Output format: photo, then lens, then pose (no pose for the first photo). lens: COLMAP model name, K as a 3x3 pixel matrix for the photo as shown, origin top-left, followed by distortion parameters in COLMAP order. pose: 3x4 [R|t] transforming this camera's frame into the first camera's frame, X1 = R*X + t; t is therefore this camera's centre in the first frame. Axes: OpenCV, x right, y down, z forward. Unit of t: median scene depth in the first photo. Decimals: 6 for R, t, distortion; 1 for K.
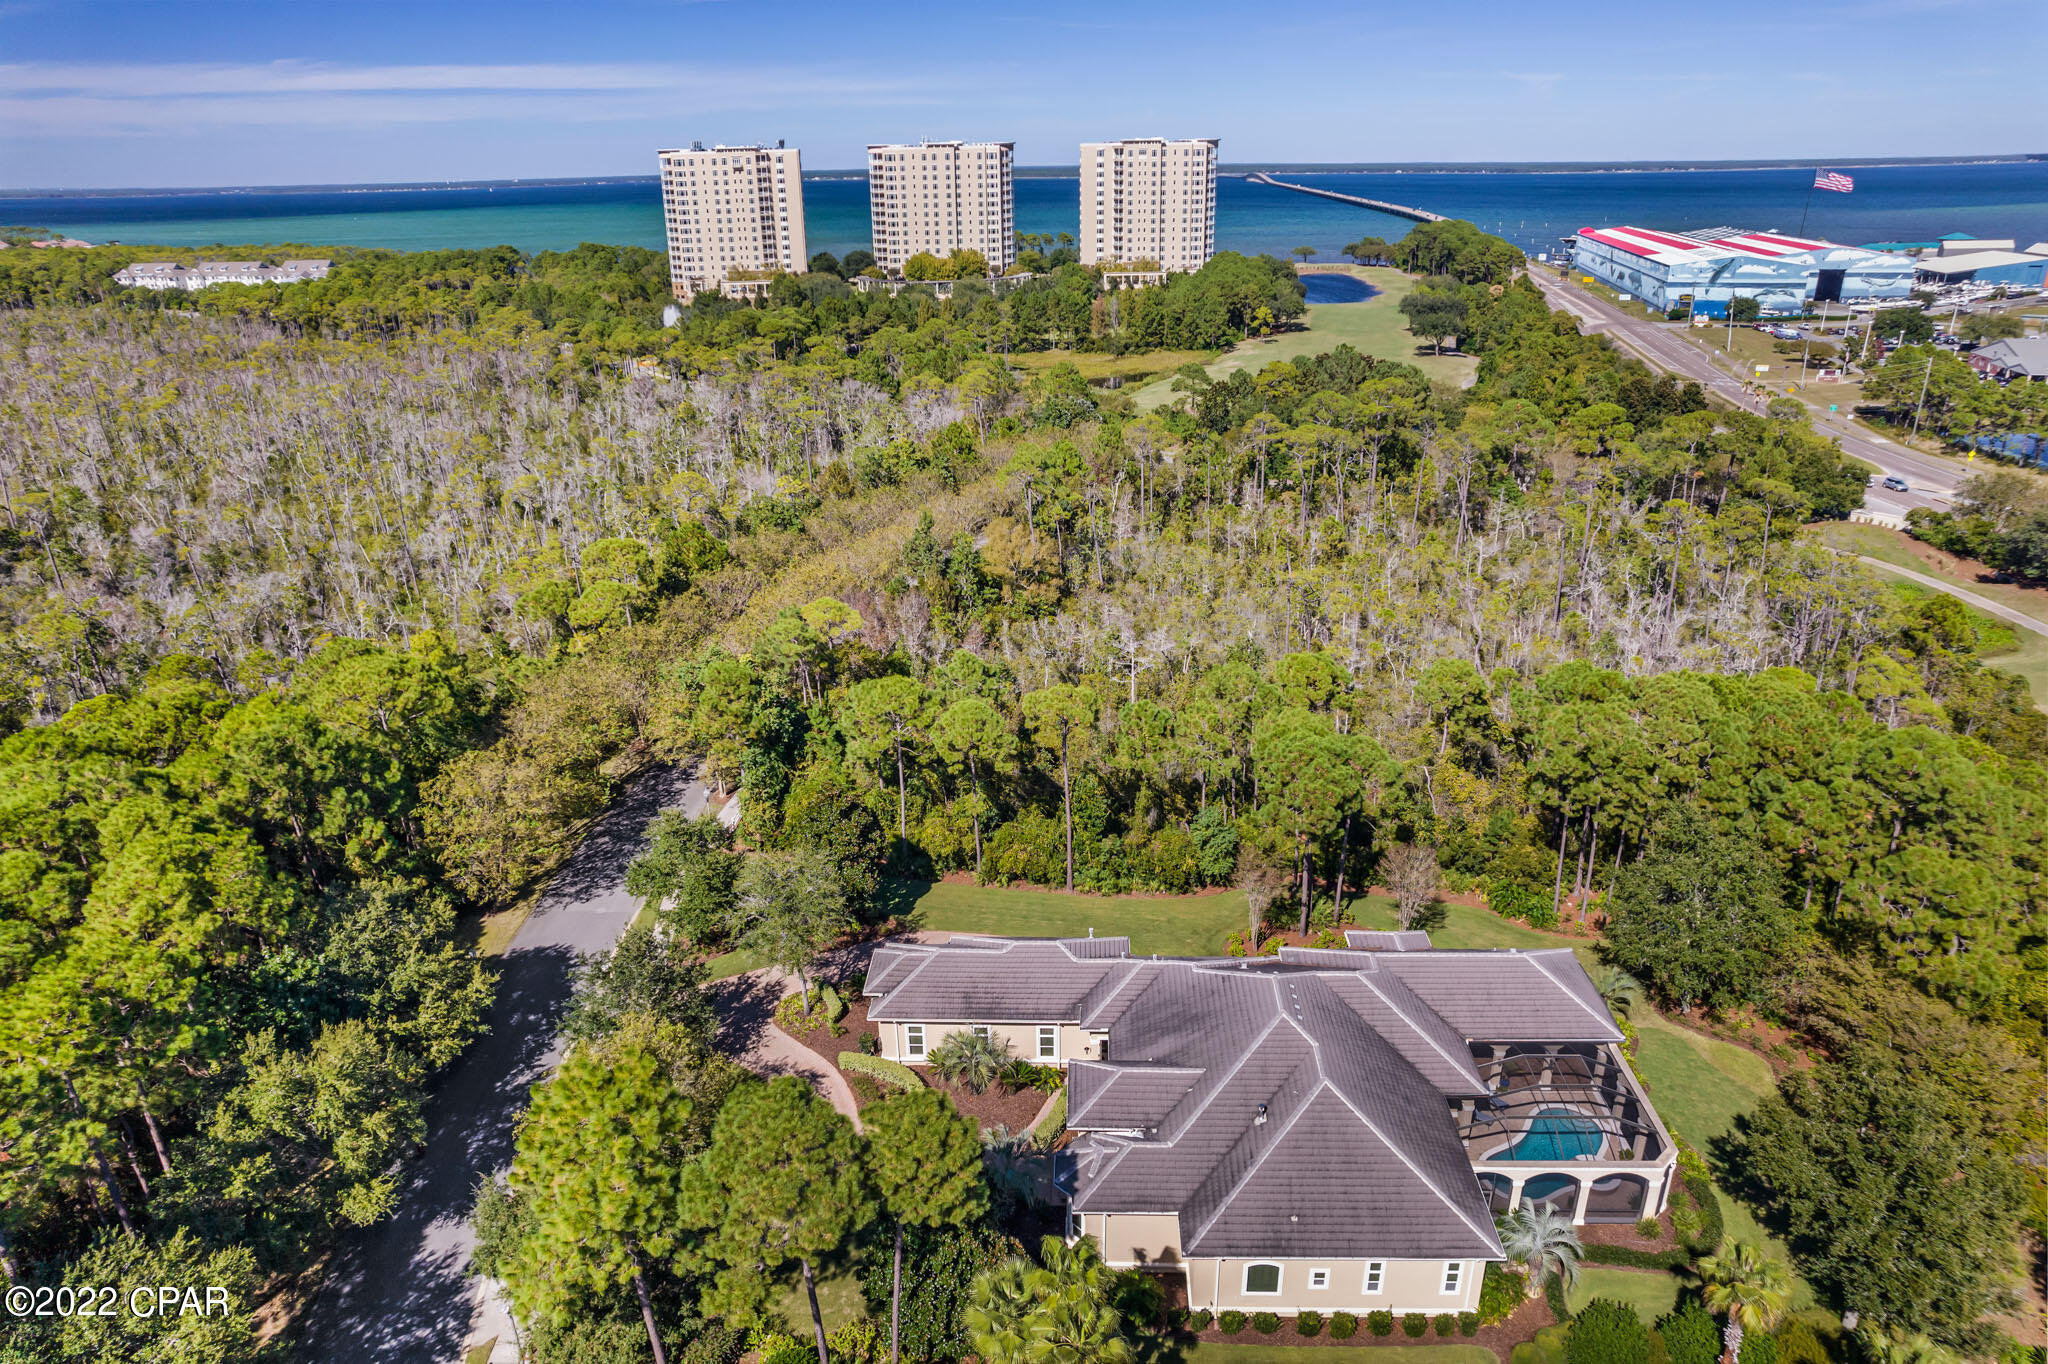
lens RADIAL K [[1313.4, 0, 1022.5], [0, 1313.4, 701.5], [0, 0, 1]] dist [-0.062811, 0.056968]
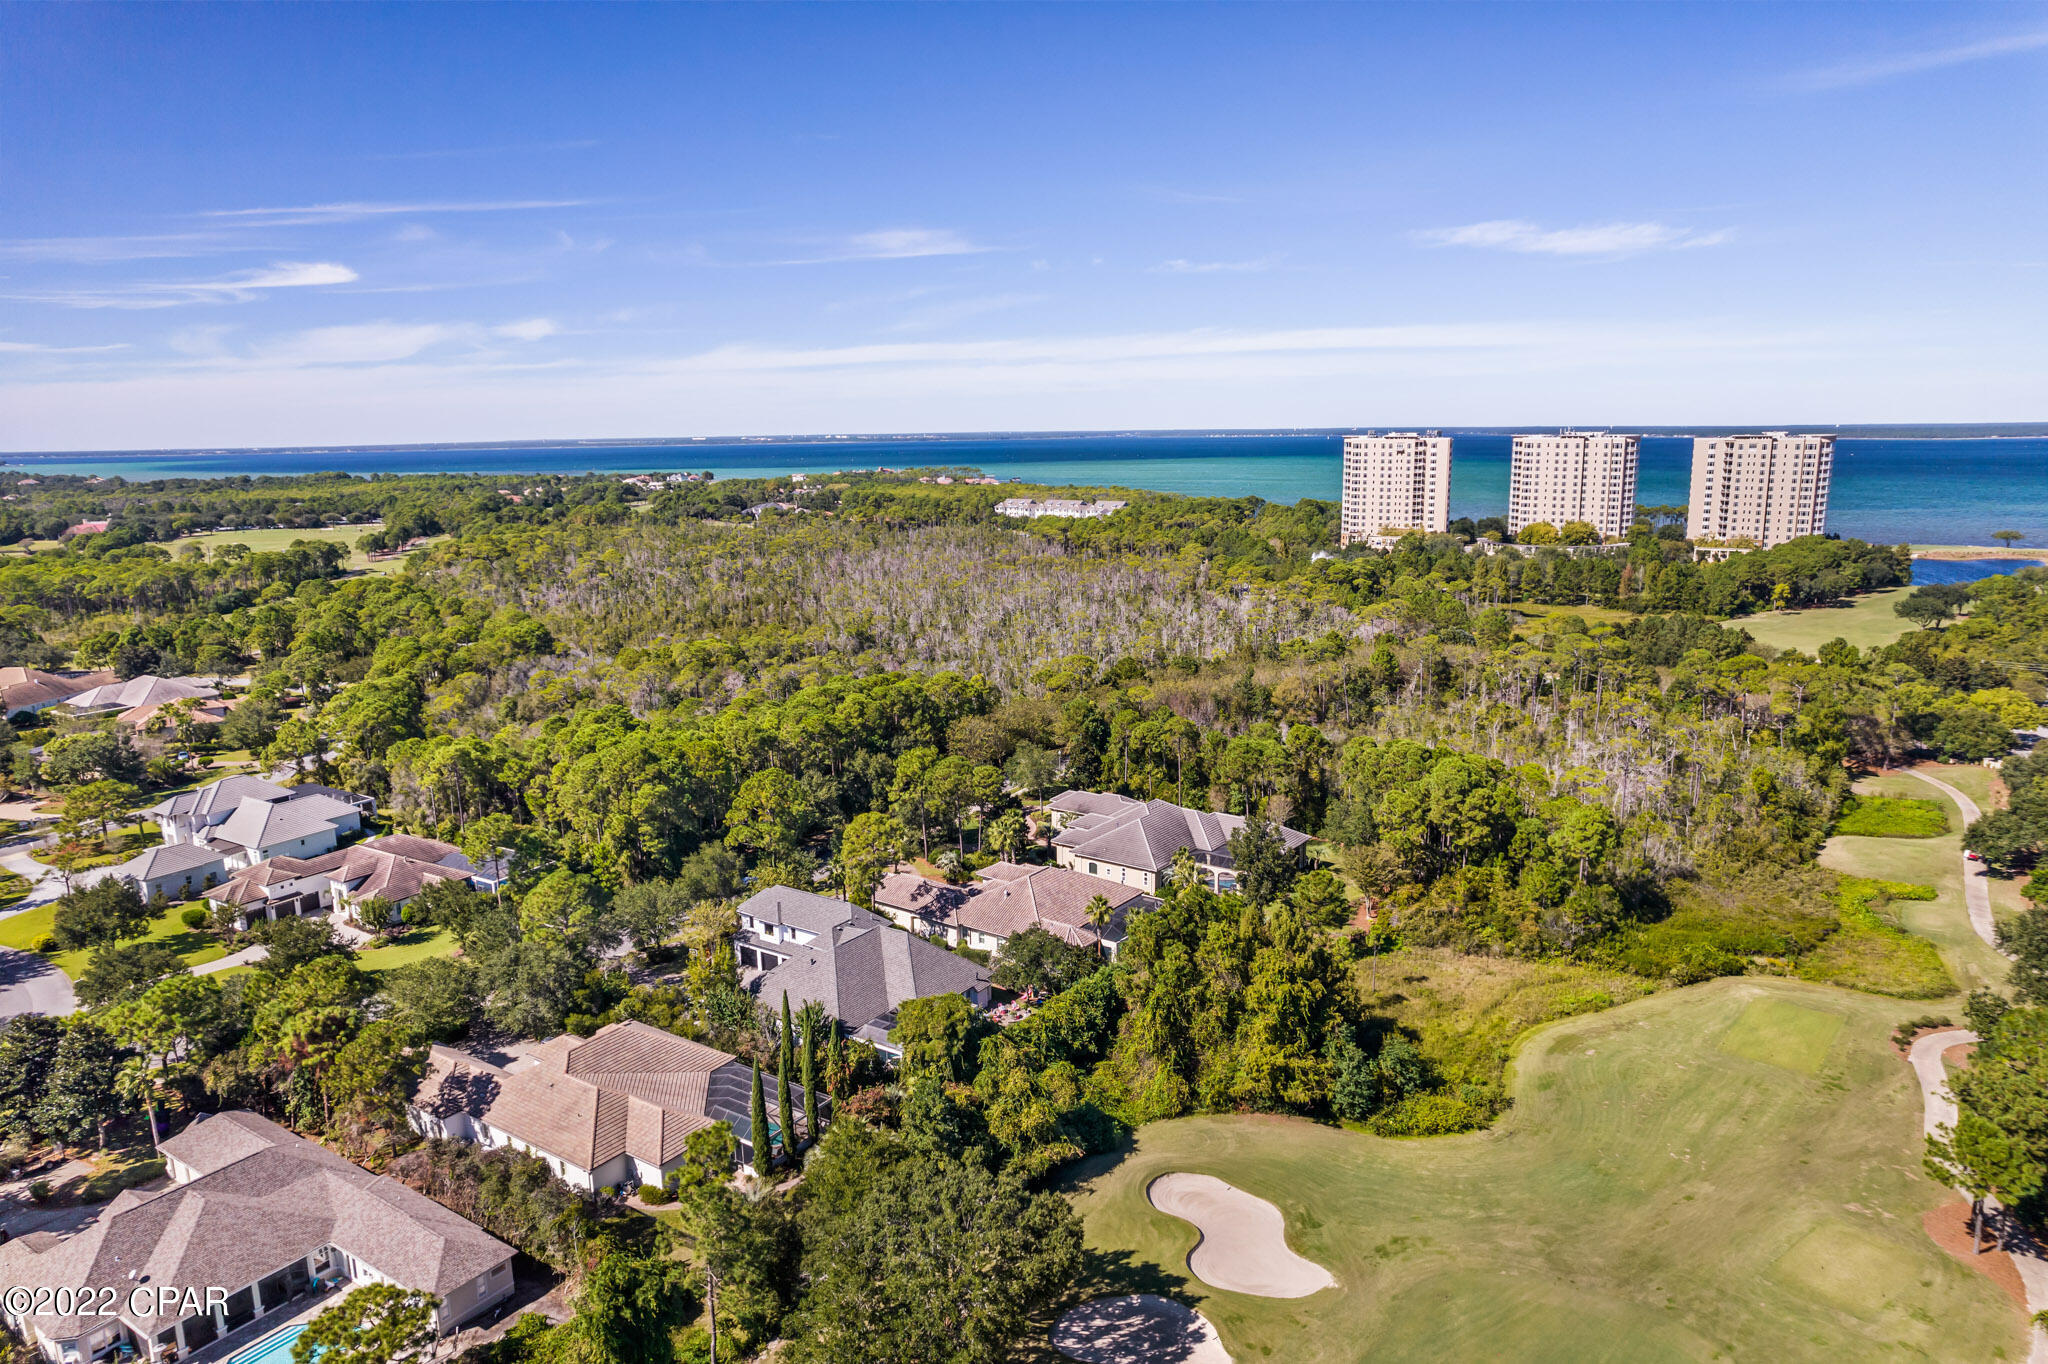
lens RADIAL K [[1313.4, 0, 1012.2], [0, 1313.4, 686.3], [0, 0, 1]] dist [-0.062811, 0.056968]
pose [[0.822784, 0.115646, -0.556464, 0.211801], [-0.217884, 0.968458, -0.120895, 0.055889], [0.524931, 0.220716, 0.822029, -0.215426]]
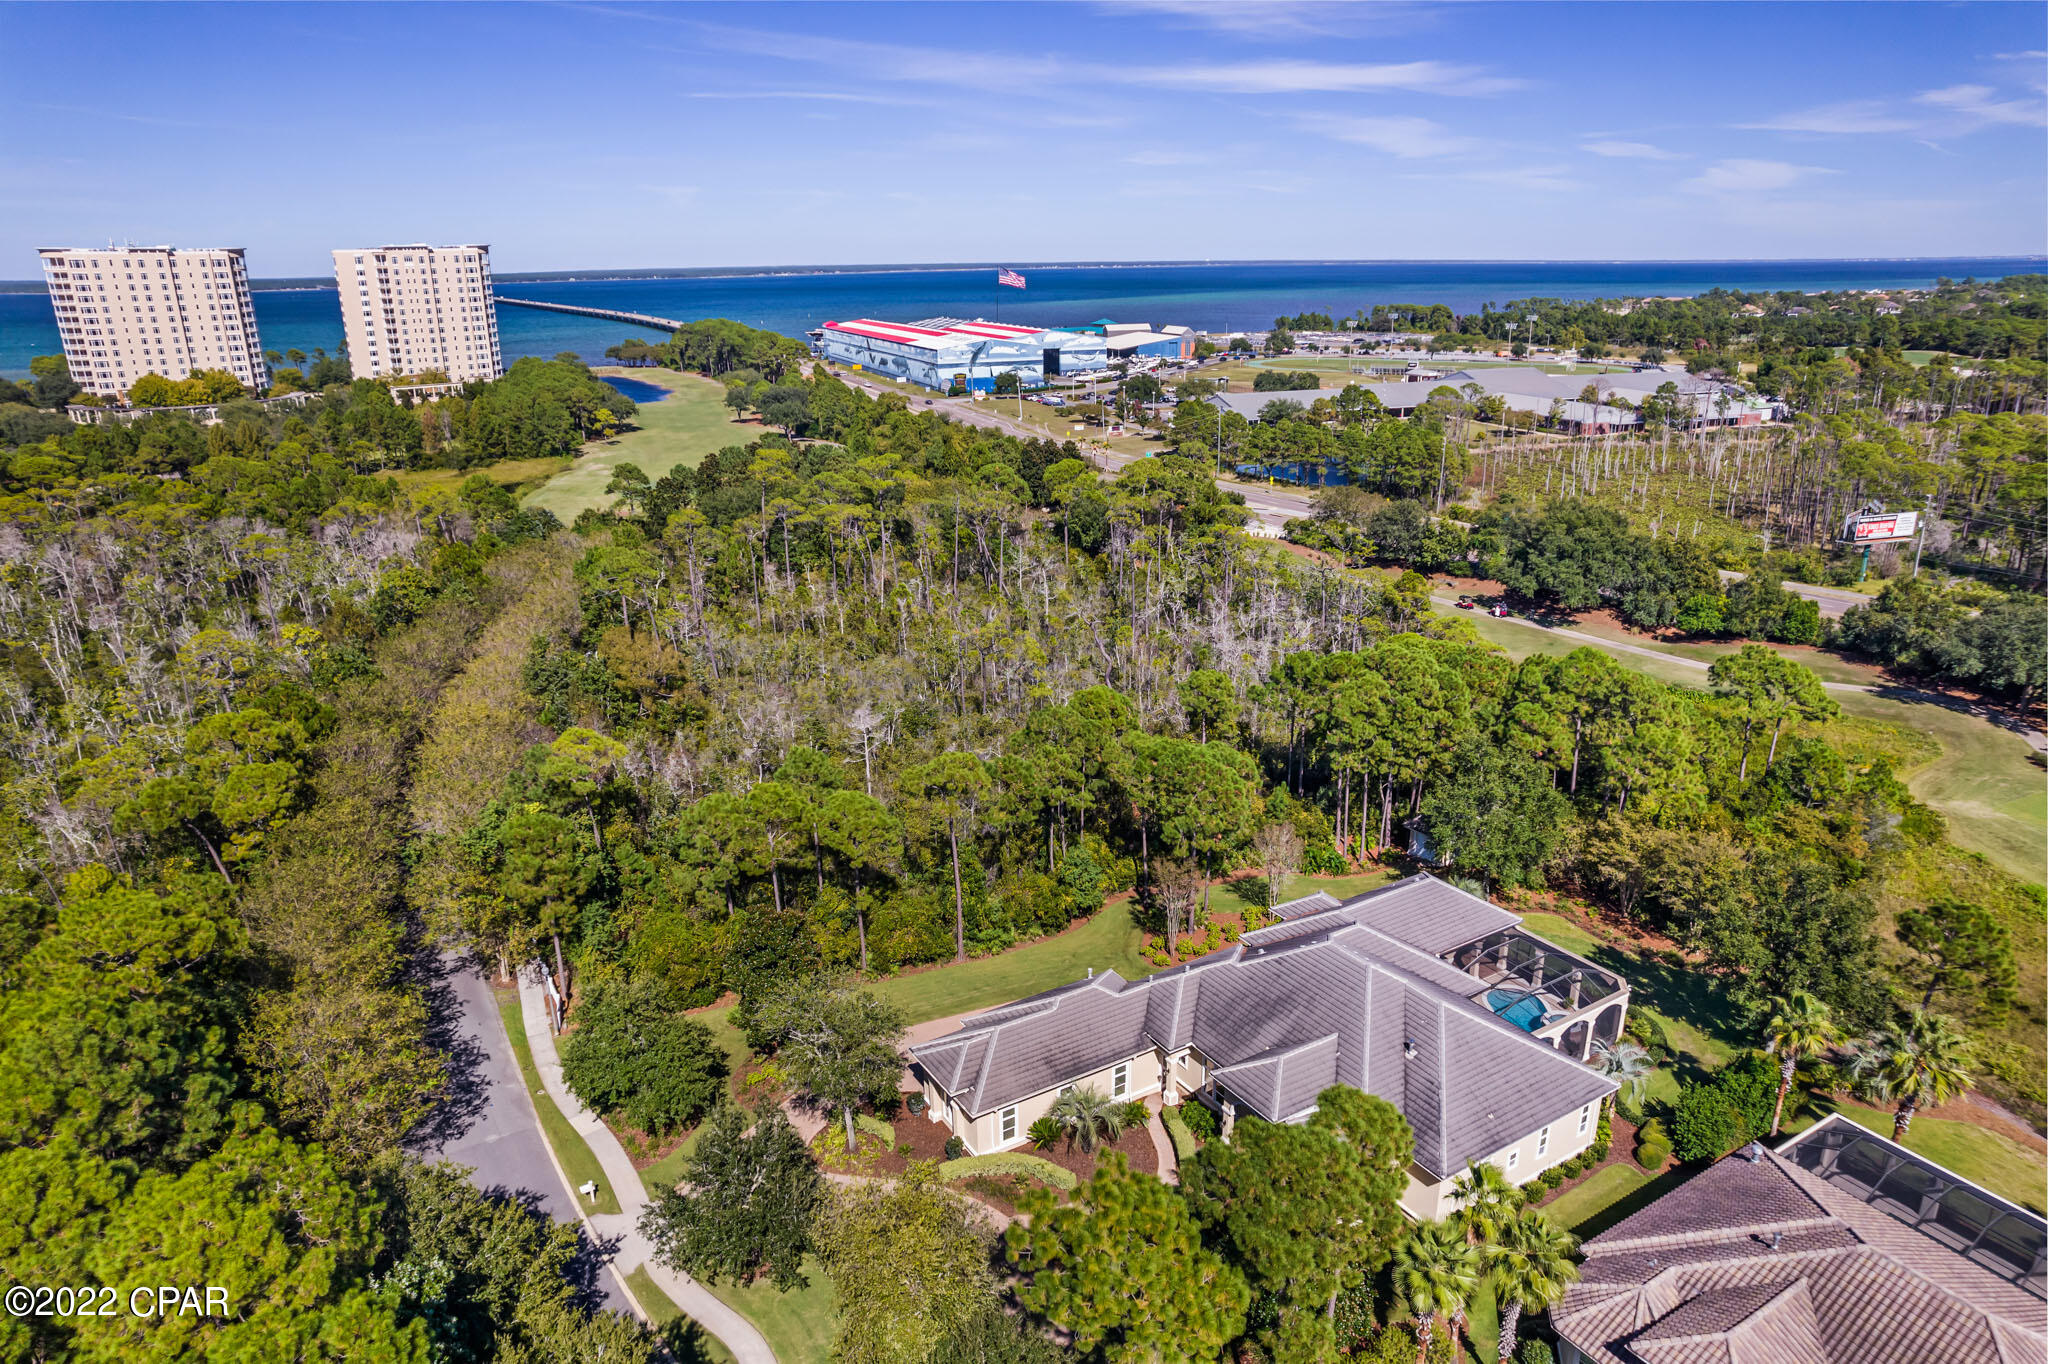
lens RADIAL K [[1313.4, 0, 1023.3], [0, 1313.4, 688.5], [0, 0, 1]] dist [-0.062811, 0.056968]
pose [[0.831725, -0.169663, 0.528629, -0.084370], [0.212758, 0.976875, -0.021218, -0.005410], [-0.512804, 0.130117, 0.848588, 0.020636]]
